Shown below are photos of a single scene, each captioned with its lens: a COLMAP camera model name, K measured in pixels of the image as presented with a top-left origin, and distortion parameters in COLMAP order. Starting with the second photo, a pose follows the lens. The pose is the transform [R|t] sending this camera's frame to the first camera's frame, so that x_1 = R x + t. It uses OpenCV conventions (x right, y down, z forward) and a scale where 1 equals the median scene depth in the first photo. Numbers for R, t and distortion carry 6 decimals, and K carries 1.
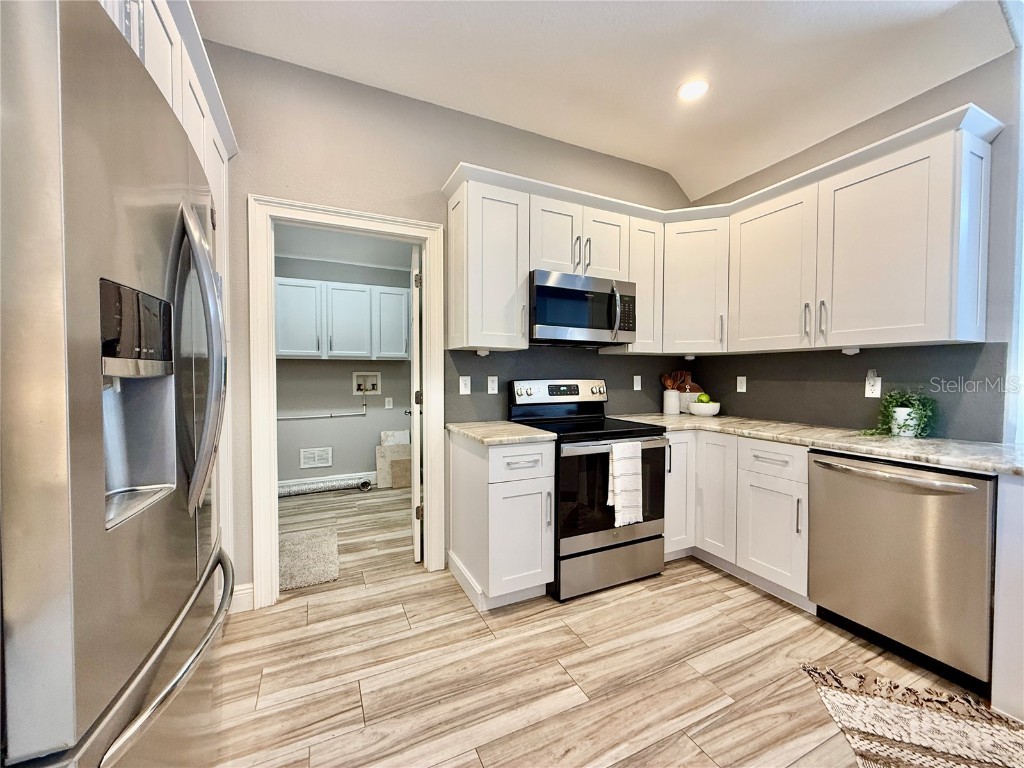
lens RADIAL K [[406.4, 0, 510.2], [0, 406.4, 383.6], [0, 0, 1]] dist [-0.001970, 0.000182]
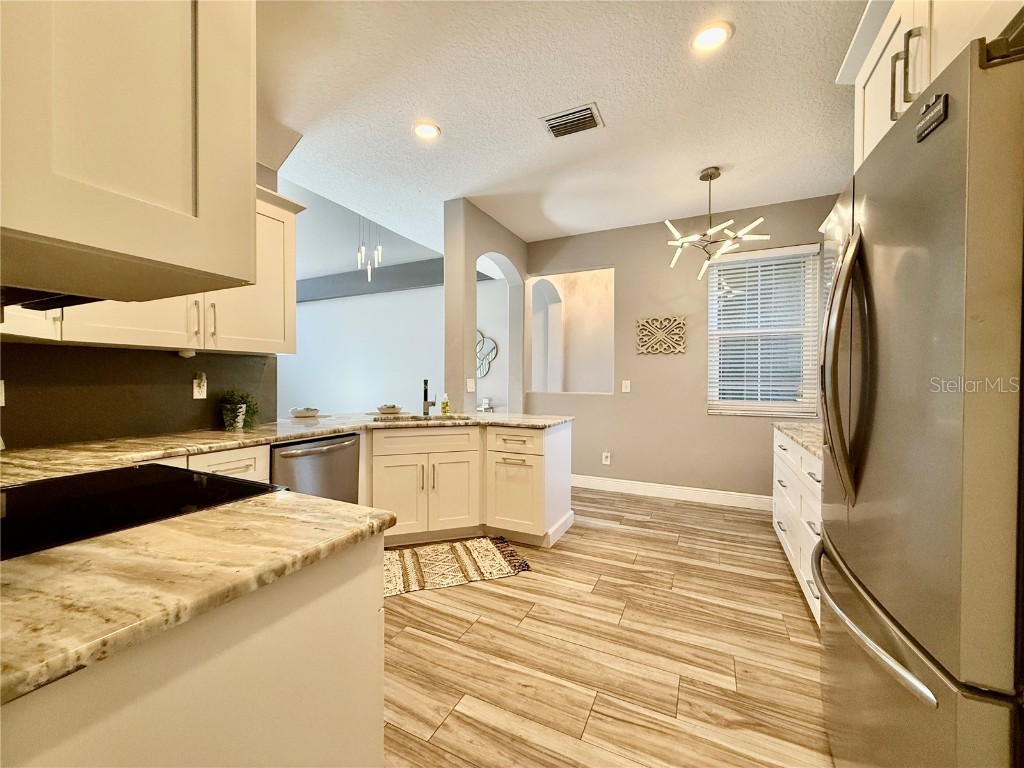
lens RADIAL K [[406.4, 0, 508.2], [0, 406.4, 382.5], [0, 0, 1]] dist [-0.001970, 0.000182]
pose [[-0.622158, -0.012230, 0.782796, -0.663394], [0.008514, 0.999713, 0.022386, -0.037582], [-0.782845, 0.020592, -0.621875, 1.519759]]
